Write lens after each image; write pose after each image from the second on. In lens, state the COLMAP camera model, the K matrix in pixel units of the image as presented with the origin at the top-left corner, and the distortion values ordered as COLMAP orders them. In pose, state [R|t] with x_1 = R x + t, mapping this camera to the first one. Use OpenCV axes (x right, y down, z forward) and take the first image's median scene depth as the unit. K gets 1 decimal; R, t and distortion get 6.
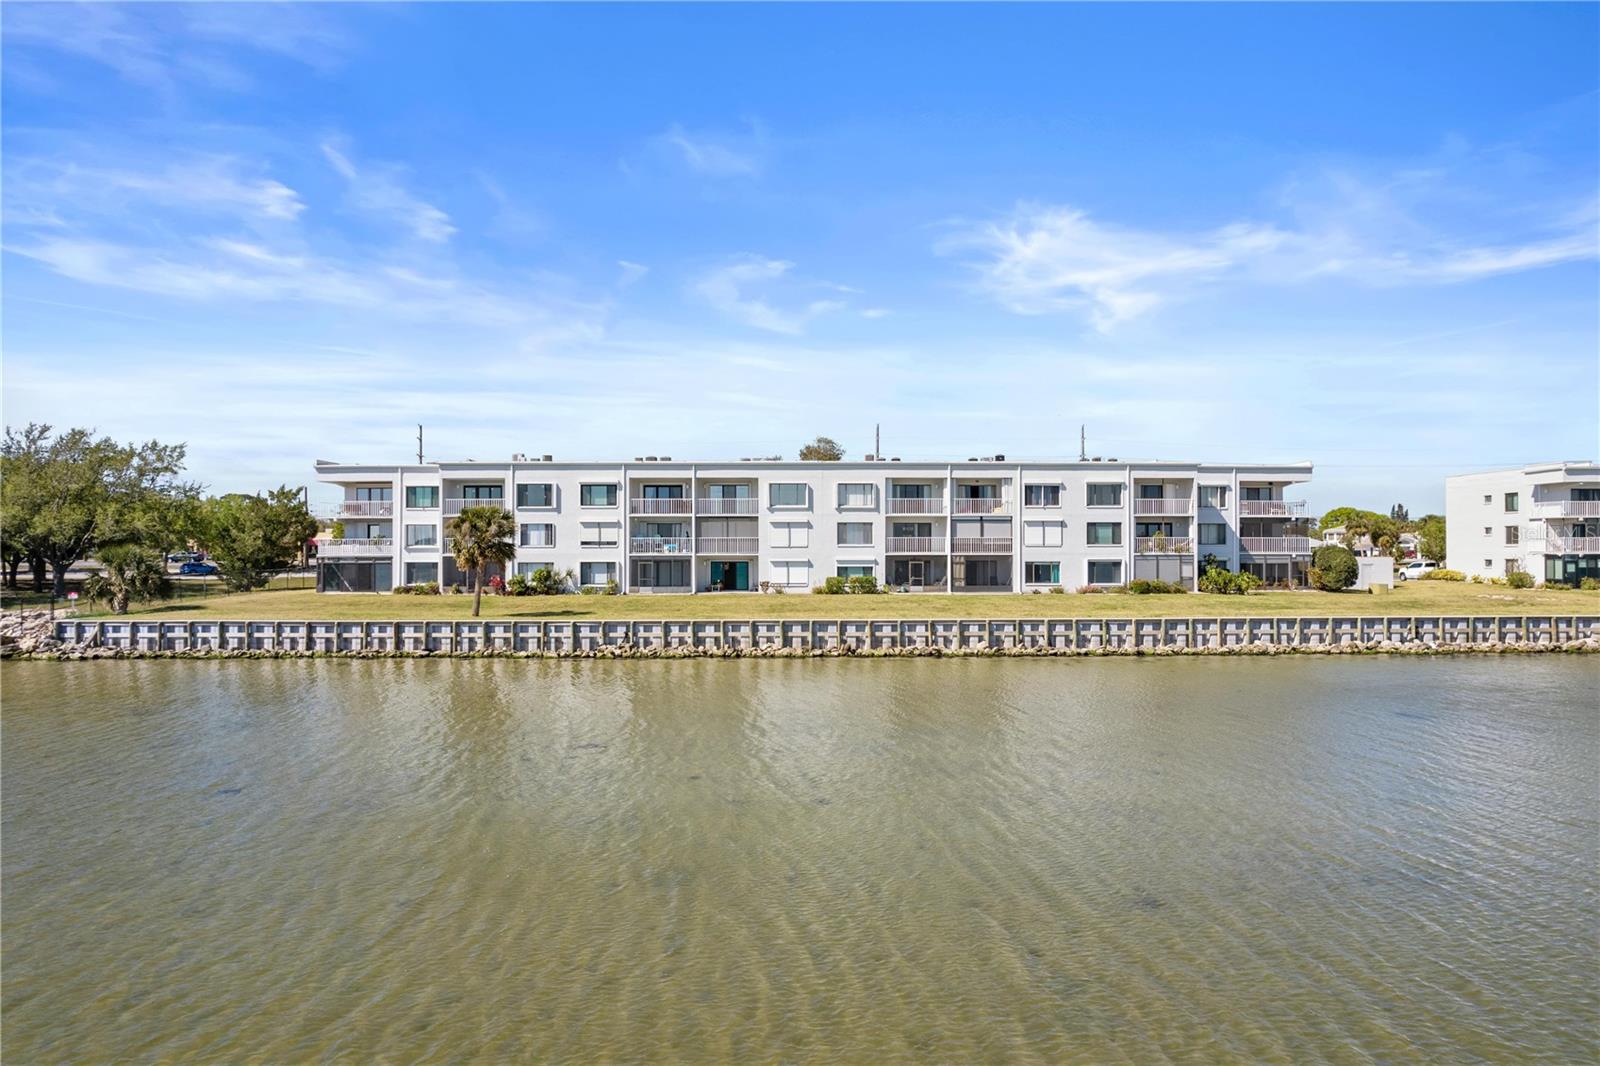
lens RADIAL K [[1060.0, 0, 800.0], [0, 1060.0, 533.0], [0, 0, 1]] dist [-0.003245, 0.000405]
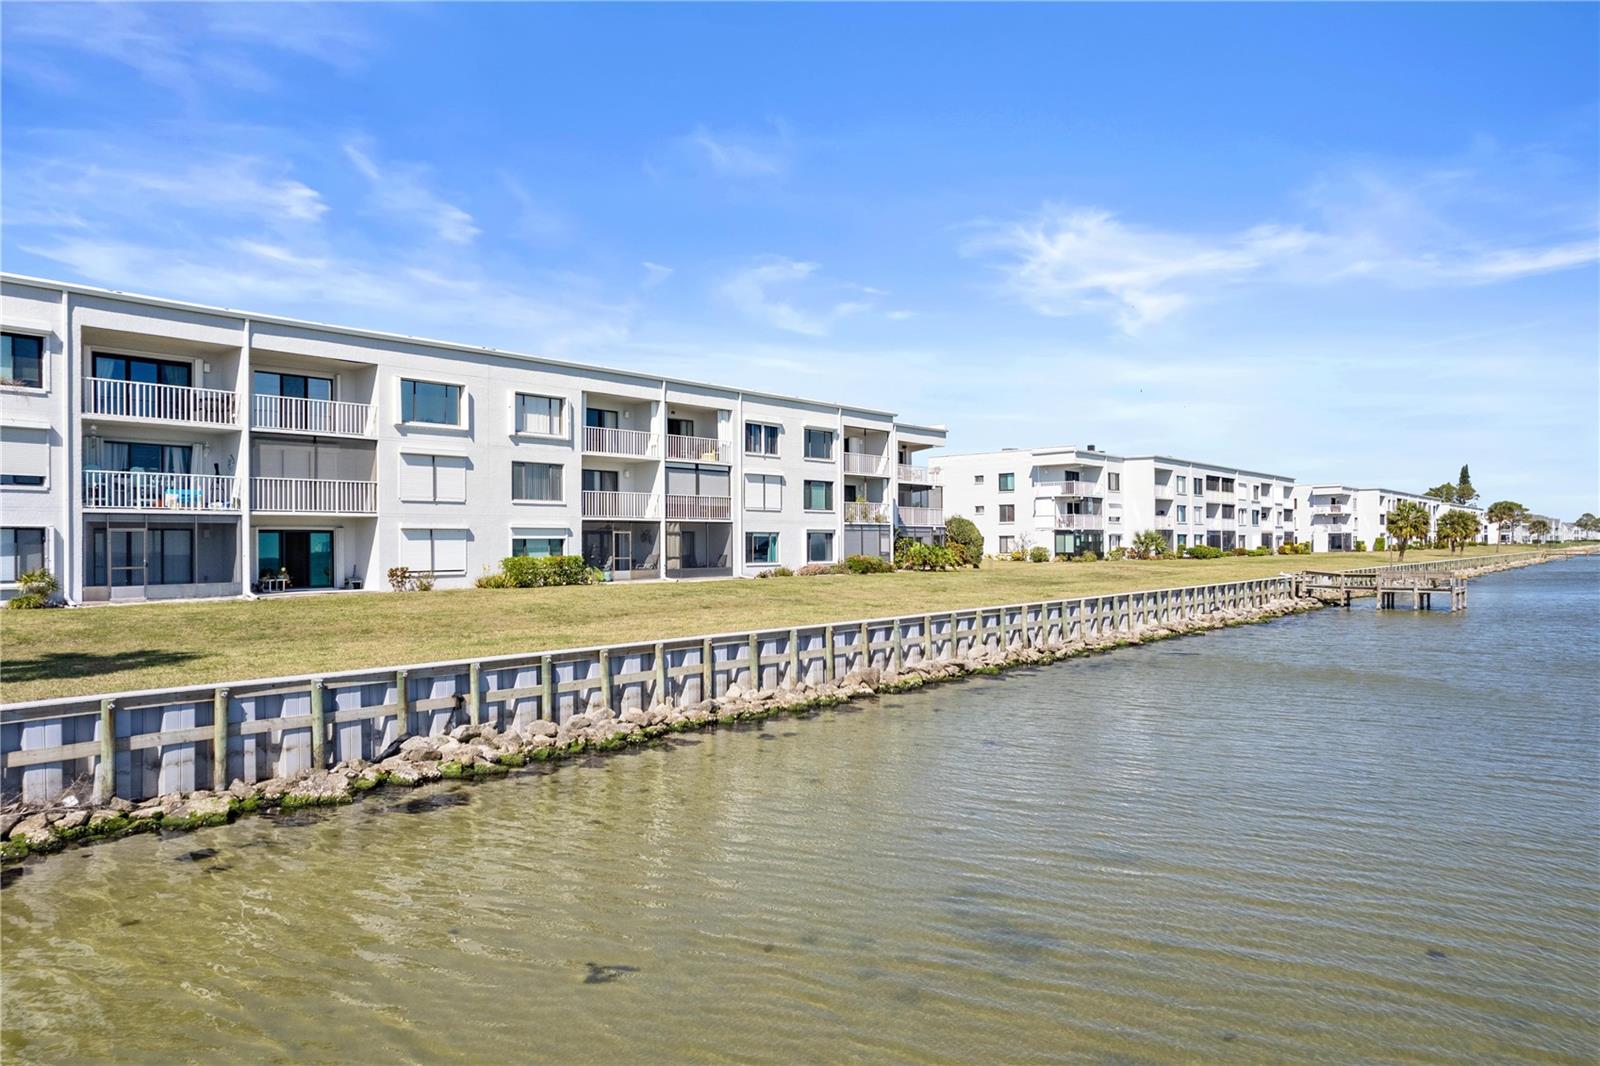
lens RADIAL K [[1060.0, 0, 800.0], [0, 1060.0, 533.0], [0, 0, 1]] dist [-0.003245, 0.000405]
pose [[0.668216, 0.004706, 0.743952, -0.280786], [0.000679, 0.999976, -0.006936, 0.032479], [-0.743967, 0.005140, 0.668197, 0.508674]]
